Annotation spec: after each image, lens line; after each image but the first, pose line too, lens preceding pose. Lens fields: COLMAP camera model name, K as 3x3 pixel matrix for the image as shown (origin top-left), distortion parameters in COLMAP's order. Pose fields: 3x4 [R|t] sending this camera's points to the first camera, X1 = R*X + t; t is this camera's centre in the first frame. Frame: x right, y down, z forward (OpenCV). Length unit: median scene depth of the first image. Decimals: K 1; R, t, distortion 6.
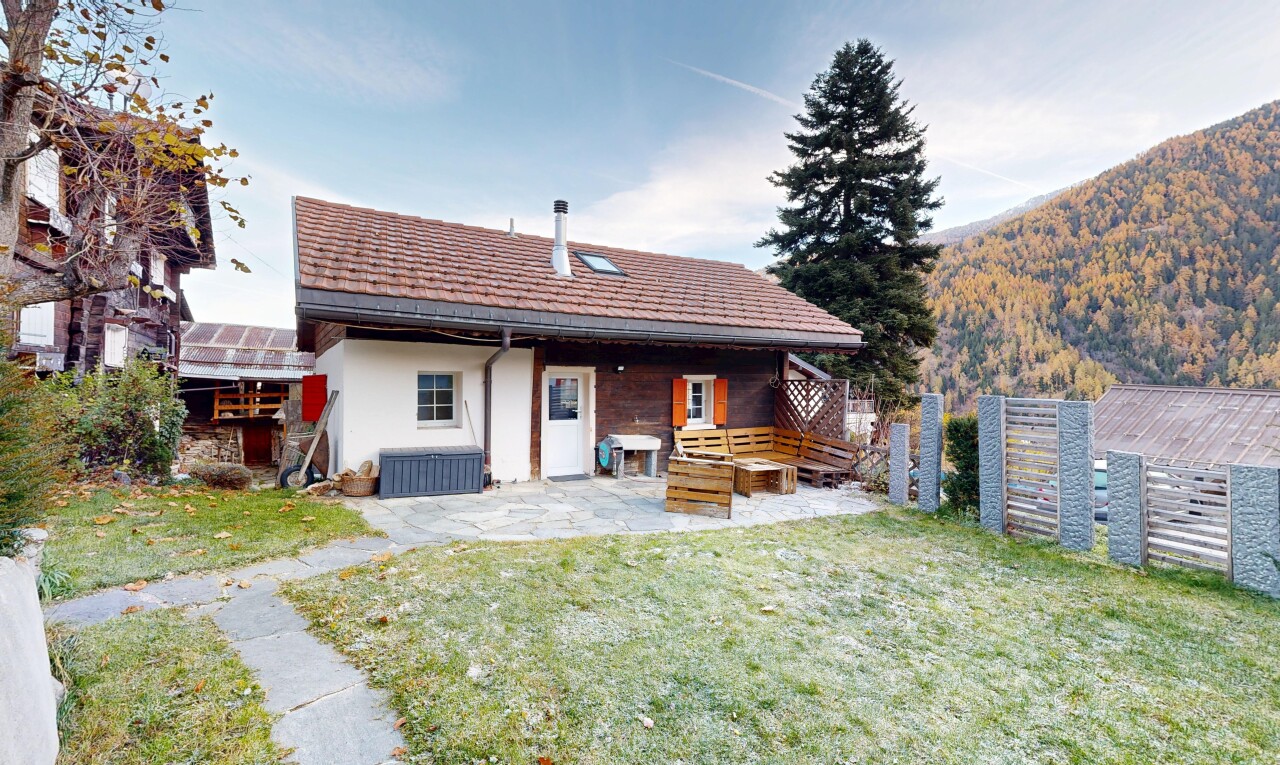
lens RADIAL K [[496.9, 0, 640.9], [0, 496.9, 384.9], [0, 0, 1]] dist [-0.000504, -0.000615]
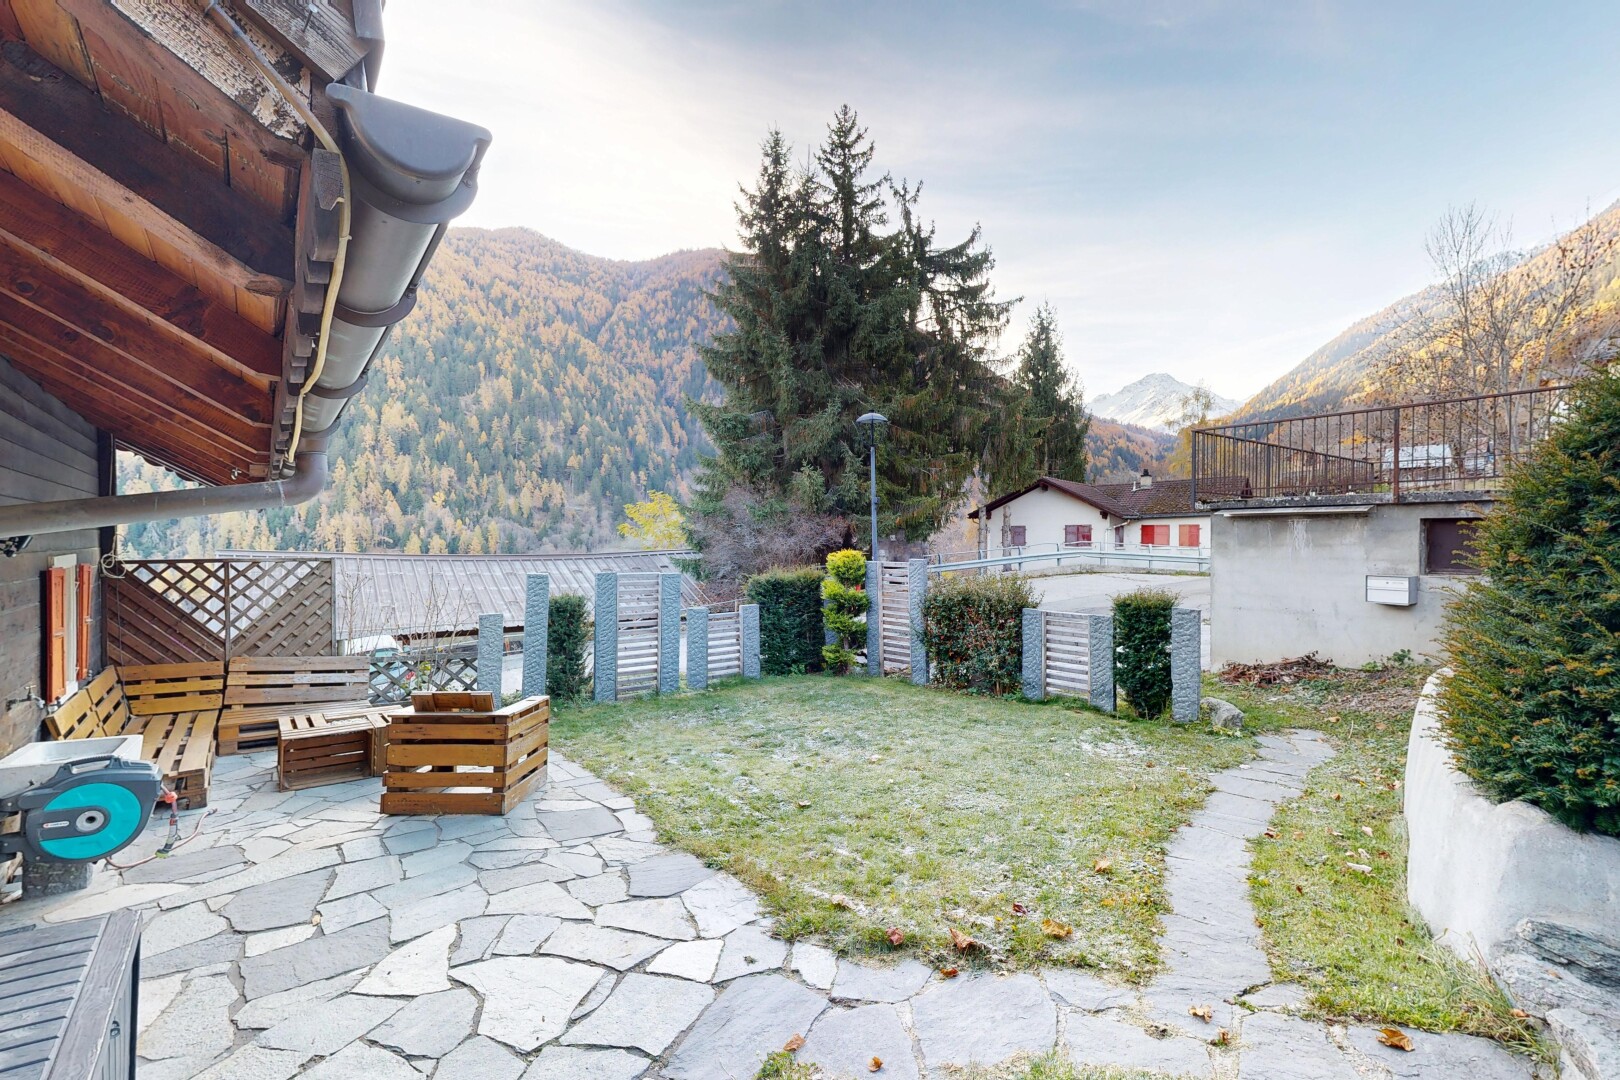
lens RADIAL K [[701.9, 0, 813.2], [0, 701.9, 539.5], [0, 0, 1]] dist [-0.003234, -0.000217]
pose [[-0.193631, -0.003434, 0.981068, -0.151469], [0.003877, 0.999983, 0.004266, -0.009444], [-0.981067, 0.004629, -0.193614, 0.161350]]
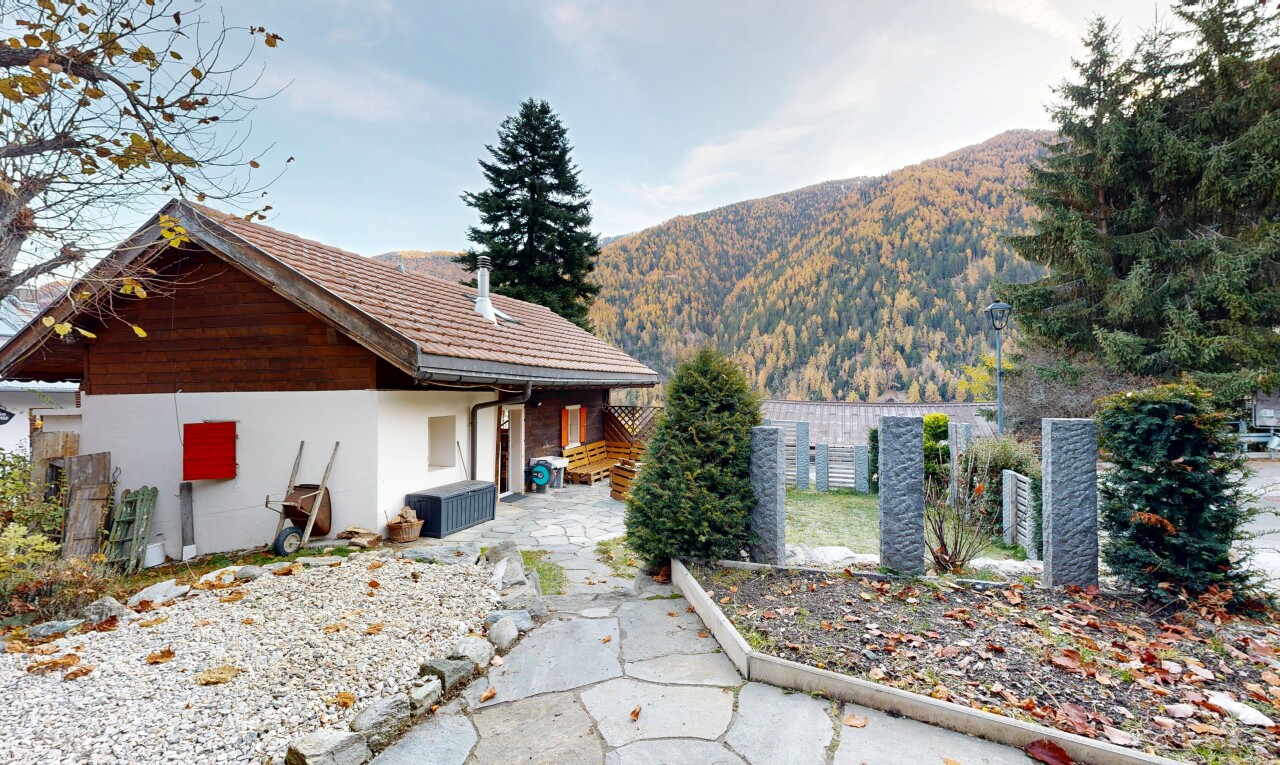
lens RADIAL K [[496.9, 0, 644.0], [0, 496.9, 382.4], [0, 0, 1]] dist [-0.000504, -0.000615]
pose [[0.733646, 0.000077, 0.679531, -0.186355], [0.004091, 0.999981, -0.004530, -0.021777], [-0.679519, 0.006103, 0.733632, -0.023784]]
